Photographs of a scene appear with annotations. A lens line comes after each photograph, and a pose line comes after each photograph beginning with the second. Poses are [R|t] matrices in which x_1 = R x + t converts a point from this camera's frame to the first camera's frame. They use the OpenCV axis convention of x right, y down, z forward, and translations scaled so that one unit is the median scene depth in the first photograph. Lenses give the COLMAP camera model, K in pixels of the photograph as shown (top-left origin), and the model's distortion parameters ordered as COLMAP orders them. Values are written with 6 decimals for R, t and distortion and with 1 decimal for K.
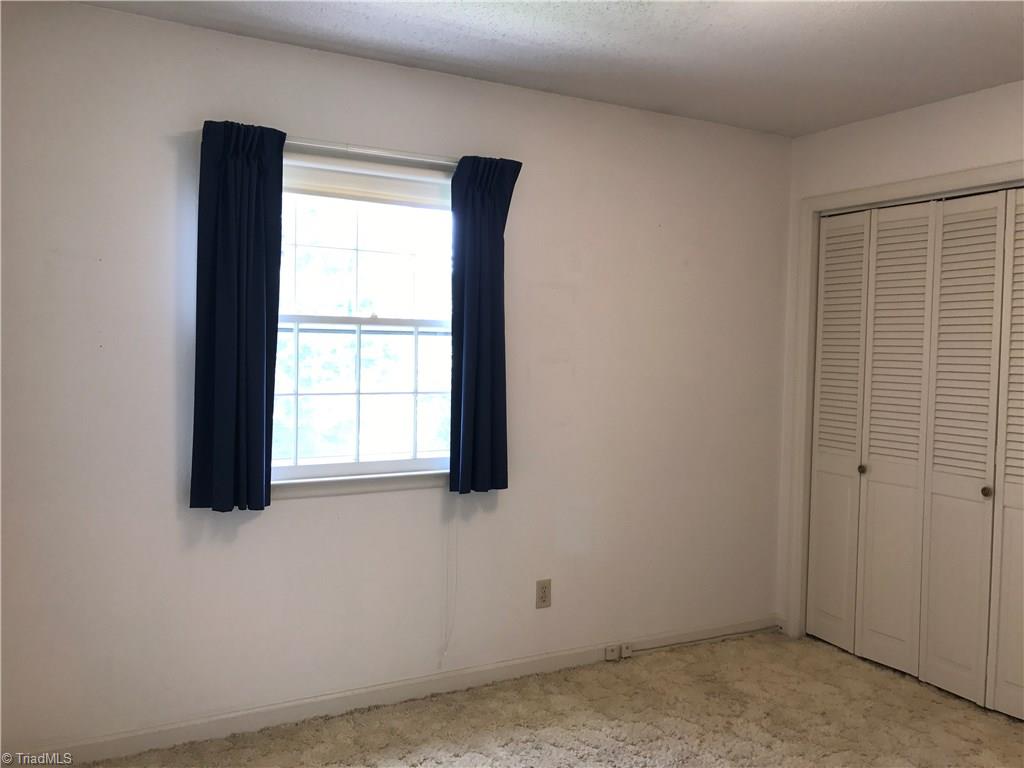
lens RADIAL K [[845.4, 0, 509.6], [0, 845.4, 379.1], [0, 0, 1]] dist [0.025523, -0.031173]
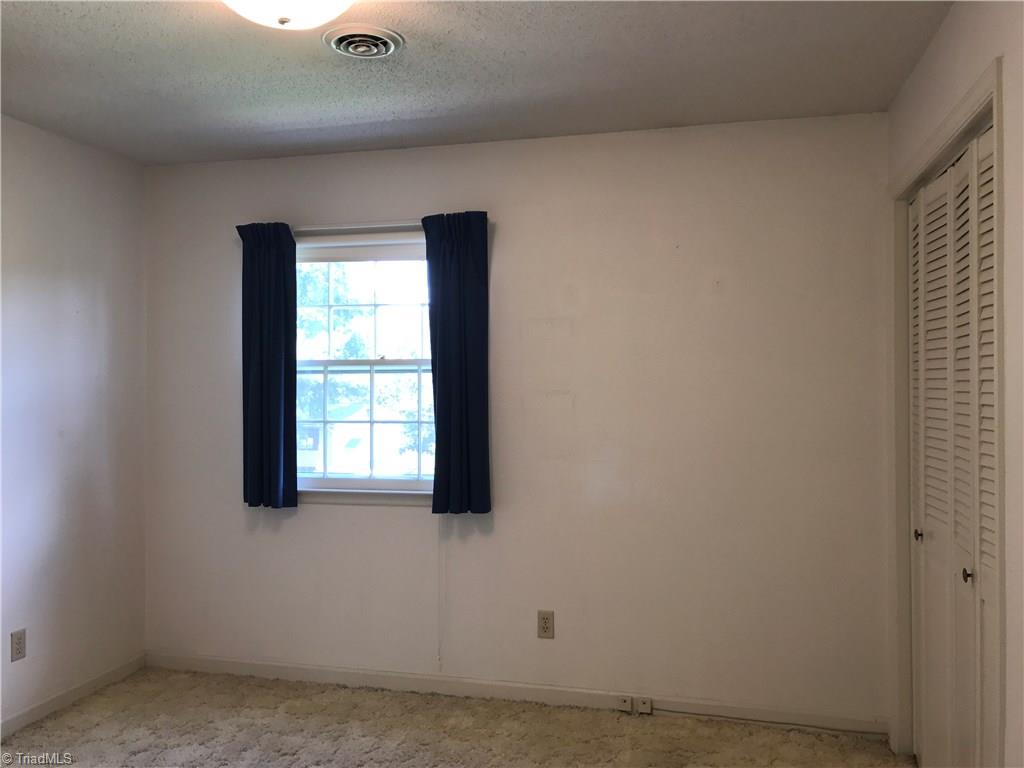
lens RADIAL K [[845.4, 0, 512.2], [0, 845.4, 378.6], [0, 0, 1]] dist [0.025523, -0.031173]
pose [[0.732988, -0.023138, -0.679848, 0.781175], [-0.010207, 0.998935, -0.045002, 0.006721], [0.680165, 0.039926, 0.731971, 0.242190]]
